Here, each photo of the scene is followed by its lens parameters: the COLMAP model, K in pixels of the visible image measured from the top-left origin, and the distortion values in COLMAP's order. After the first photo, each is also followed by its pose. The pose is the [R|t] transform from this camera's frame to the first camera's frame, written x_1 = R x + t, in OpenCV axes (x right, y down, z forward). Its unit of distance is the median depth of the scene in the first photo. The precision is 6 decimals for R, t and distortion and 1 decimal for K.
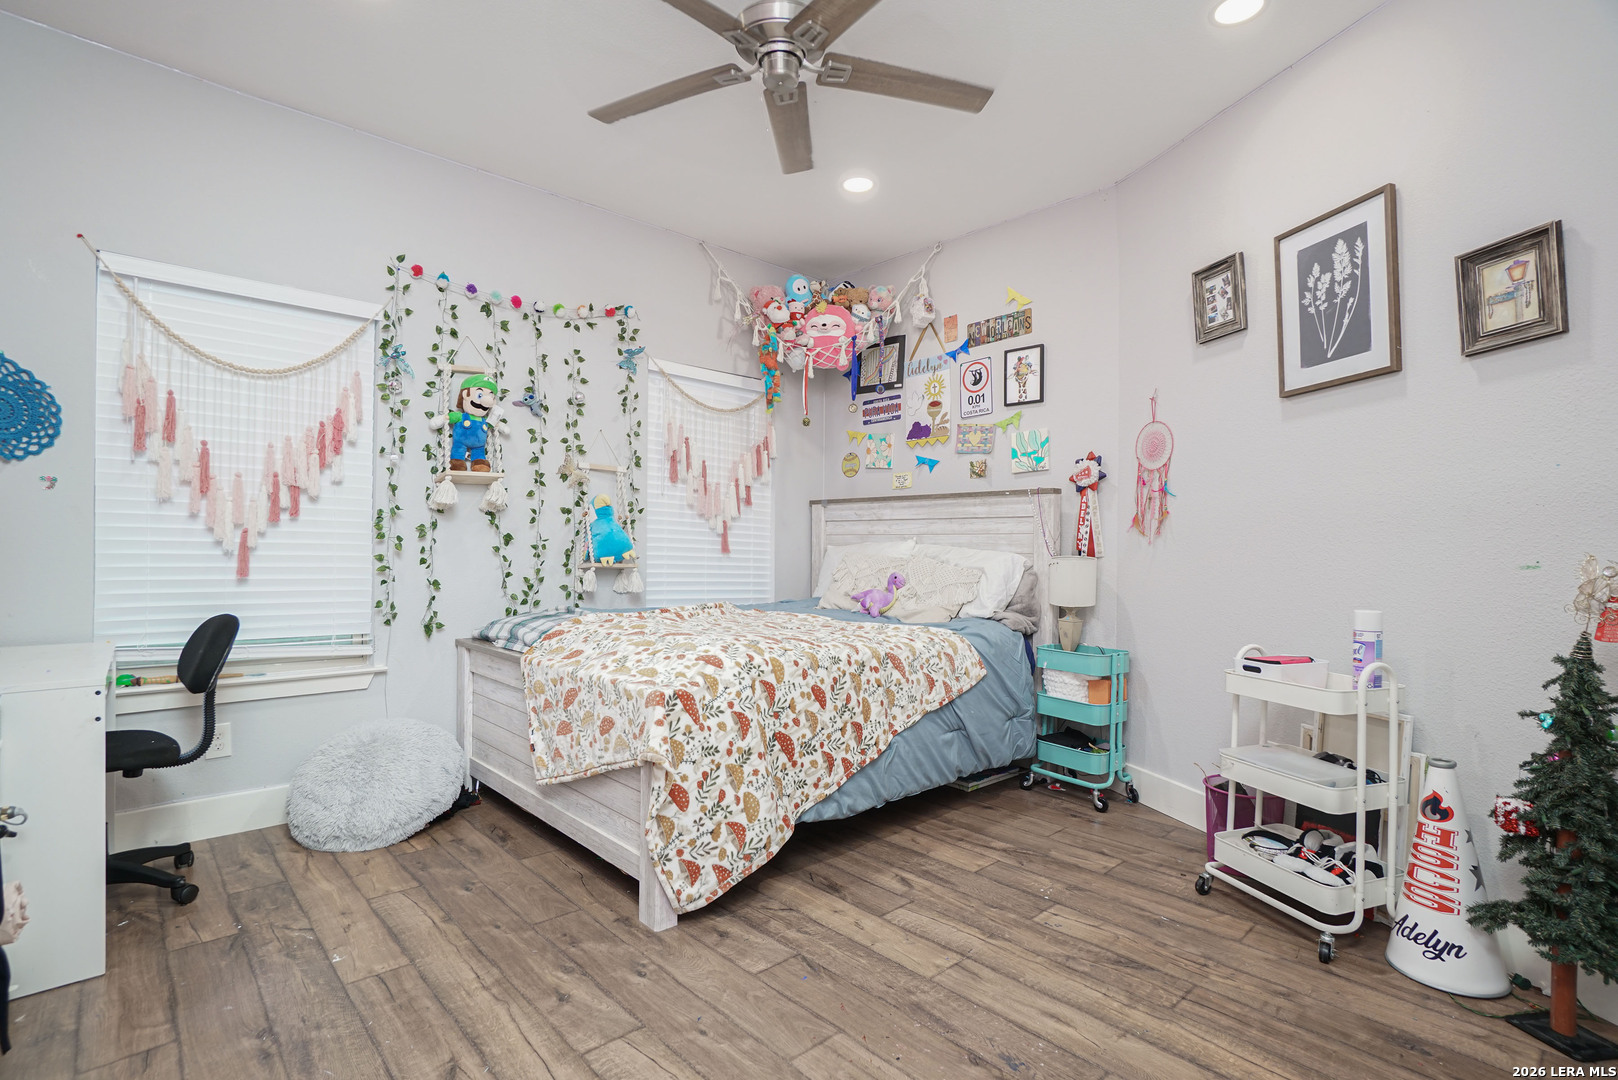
lens RADIAL K [[781.8, 0, 806.2], [0, 781.8, 546.1], [0, 0, 1]] dist [-0.034901, 0.008936]
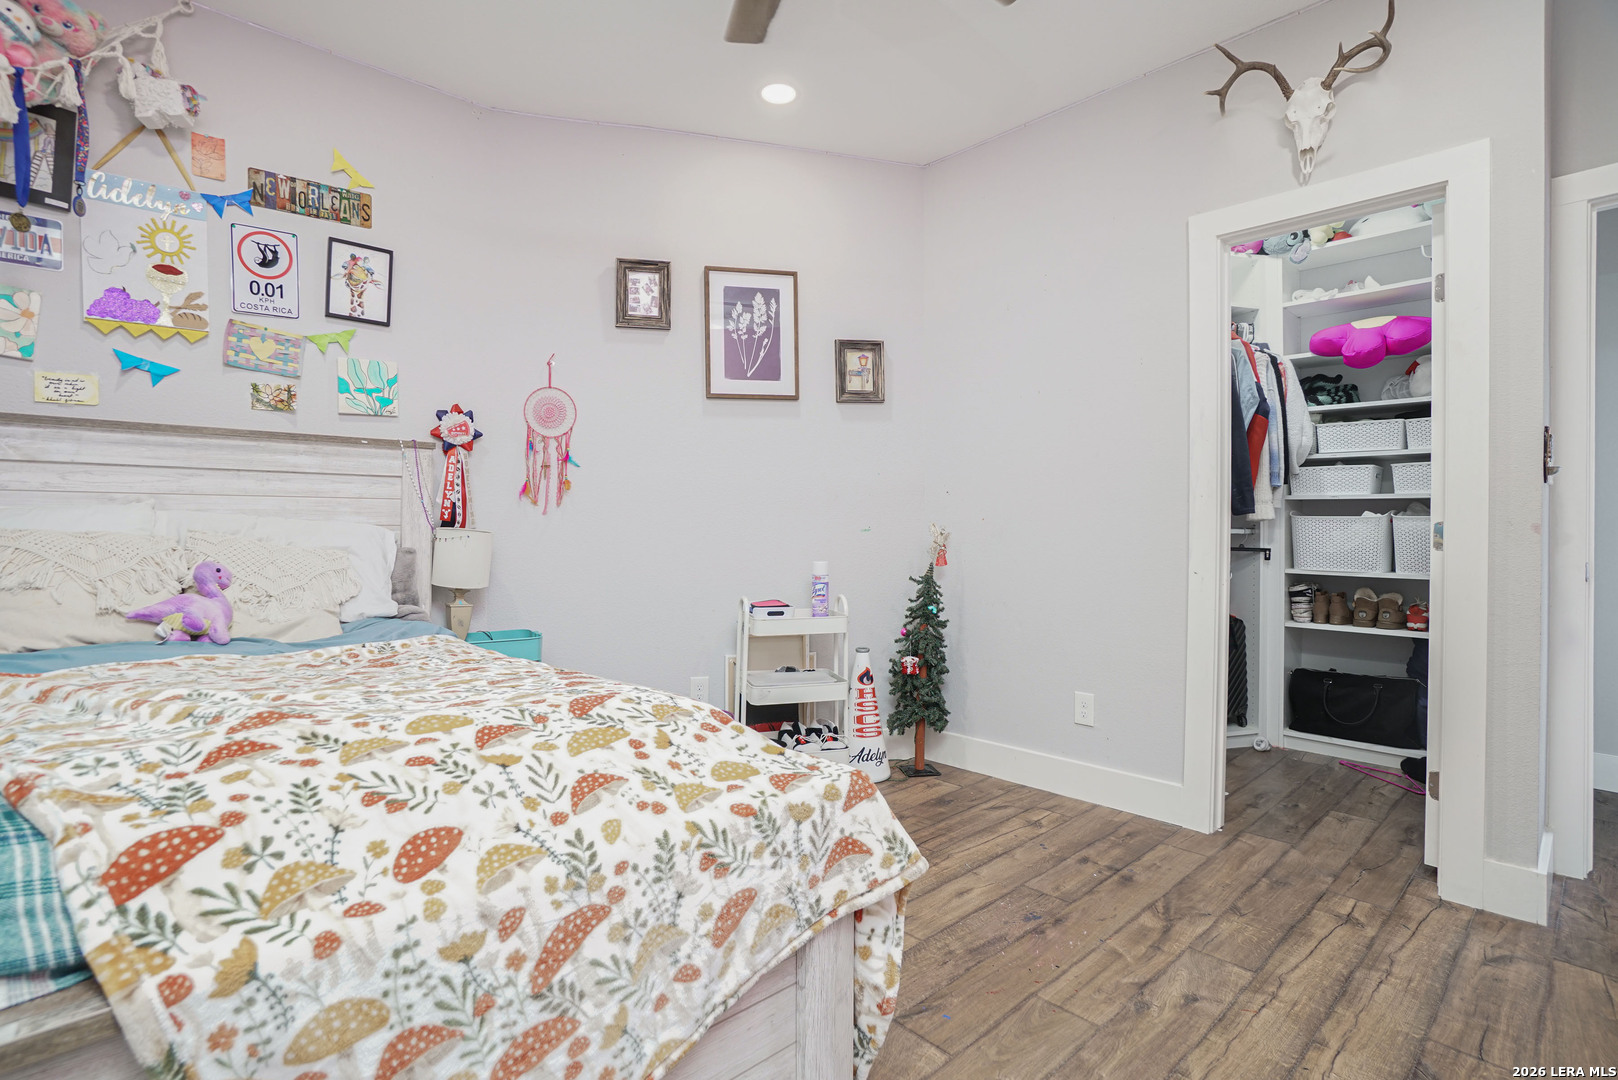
lens RADIAL K [[781.8, 0, 774.9], [0, 781.8, 521.2], [0, 0, 1]] dist [-0.034901, 0.008936]
pose [[0.029464, -0.014684, 0.999458, -0.572689], [-0.010757, 0.999830, 0.015007, -0.011942], [-0.999508, -0.011193, 0.029301, 0.762980]]
